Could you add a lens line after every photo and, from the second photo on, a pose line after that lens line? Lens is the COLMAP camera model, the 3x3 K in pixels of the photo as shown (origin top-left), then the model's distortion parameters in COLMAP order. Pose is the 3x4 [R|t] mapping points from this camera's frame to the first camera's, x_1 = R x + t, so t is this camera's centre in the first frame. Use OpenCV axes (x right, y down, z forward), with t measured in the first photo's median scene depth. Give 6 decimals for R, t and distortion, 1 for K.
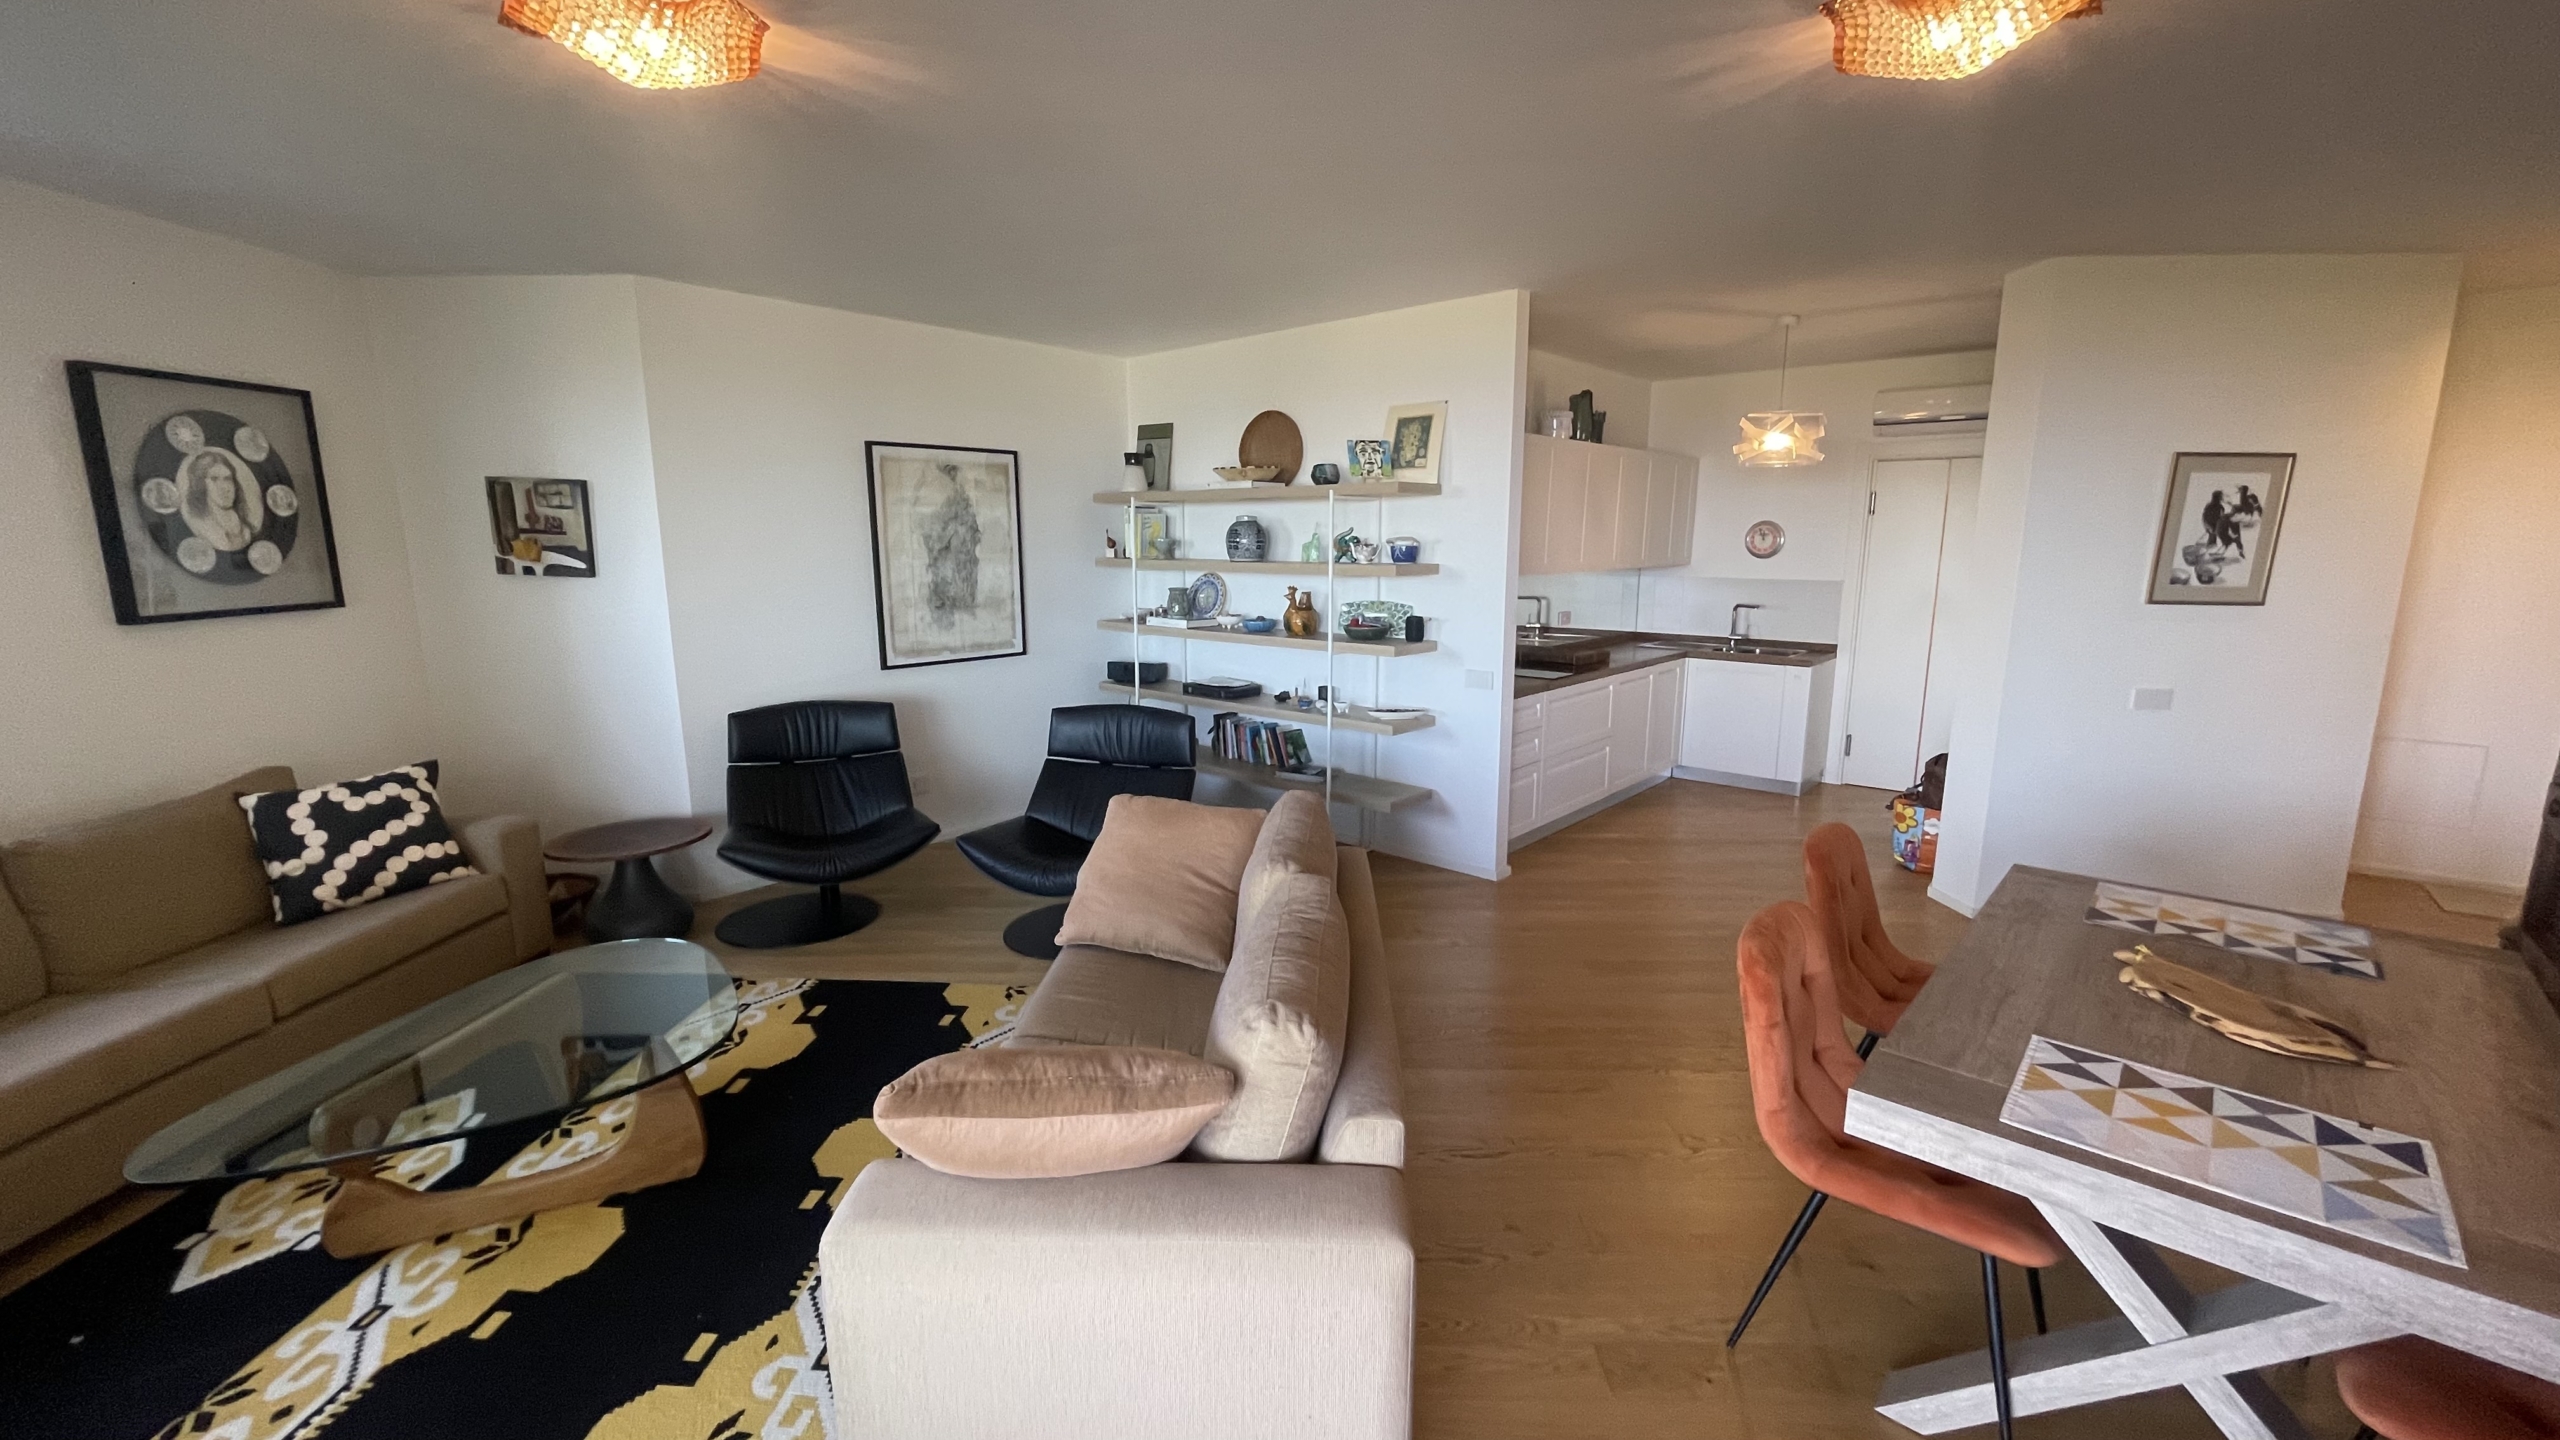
lens RADIAL K [[1048.3, 0, 1274.8], [0, 1048.3, 722.9], [0, 0, 1]] dist [0.000872, 0.000455]
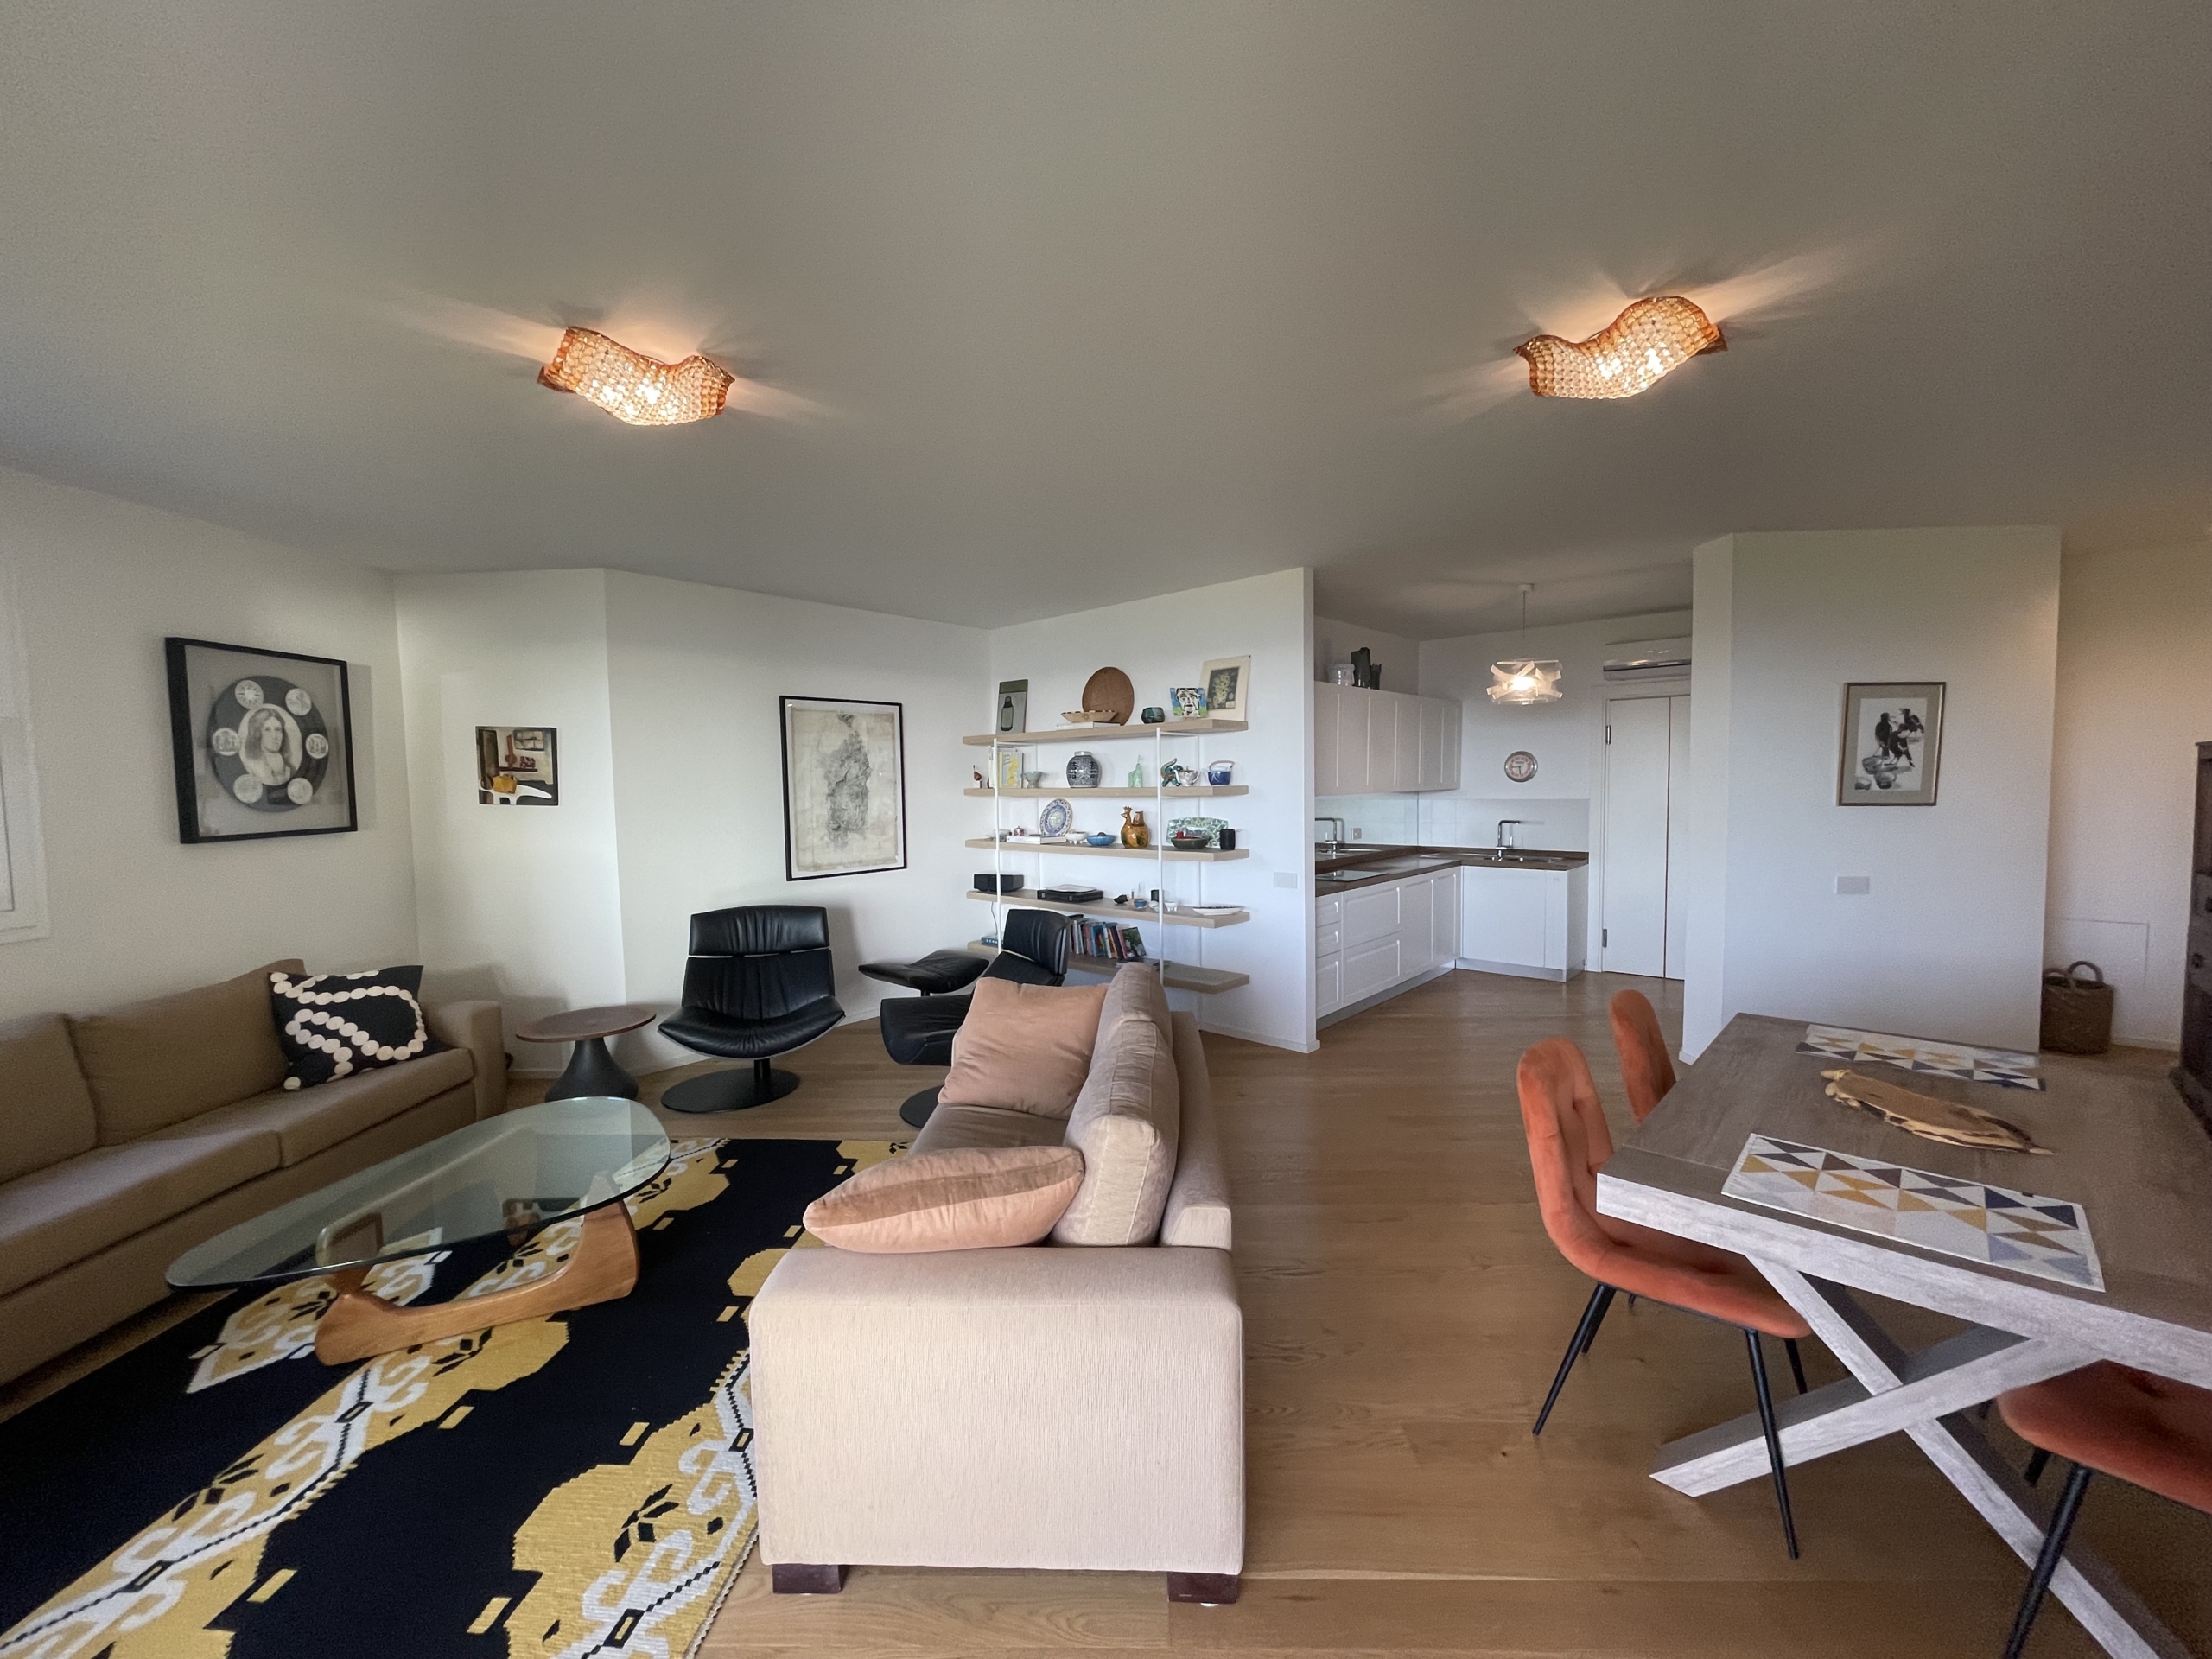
lens RADIAL K [[905.5, 0, 1100.8], [0, 905.5, 829.9], [0, 0, 1]] dist [0.001364, -0.000966]
pose [[0.999810, -0.015969, -0.011167, -0.004161], [0.014443, 0.991995, -0.125447, 0.040023], [0.013081, 0.125262, 0.992037, -0.048812]]
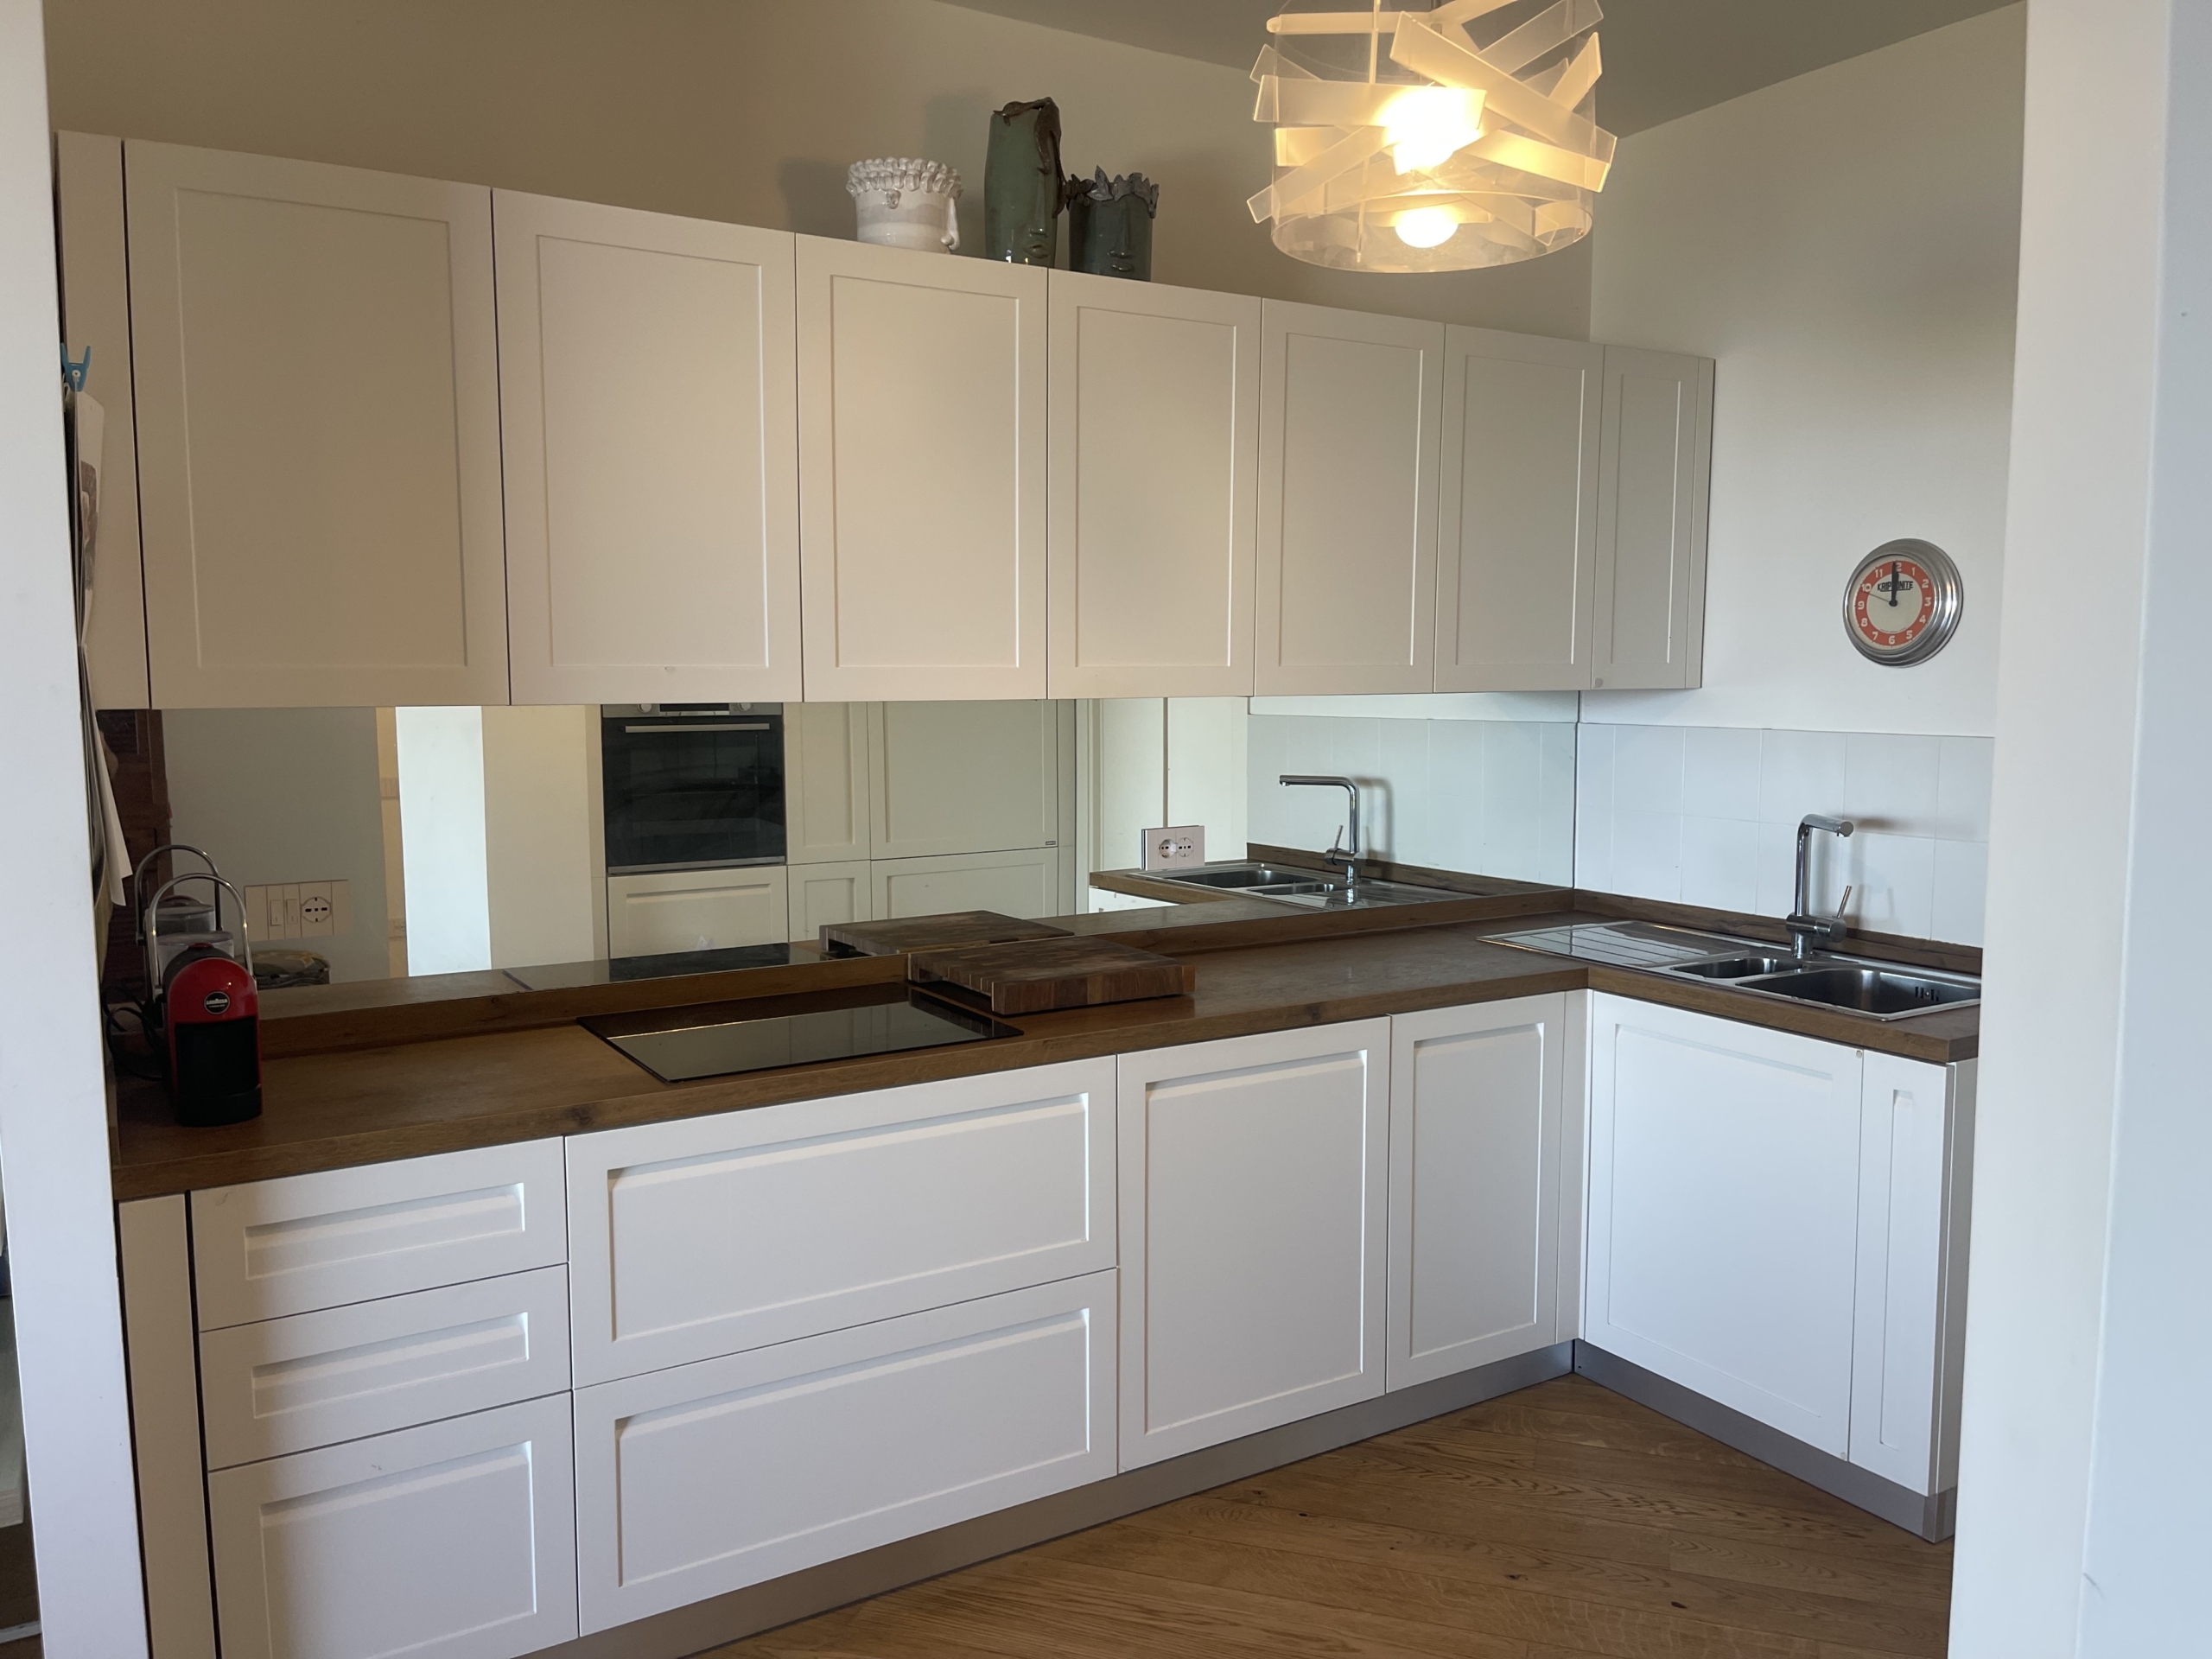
lens RADIAL K [[1703.2, 0, 1165.7], [0, 1703.2, 864.2], [0, 0, 1]] dist [0.039838, -0.017464]
pose [[0.957606, 0.030057, -0.286510, 0.836762], [-0.048442, 0.997181, -0.057299, -0.126933], [0.283980, 0.068749, 0.956362, 0.972185]]
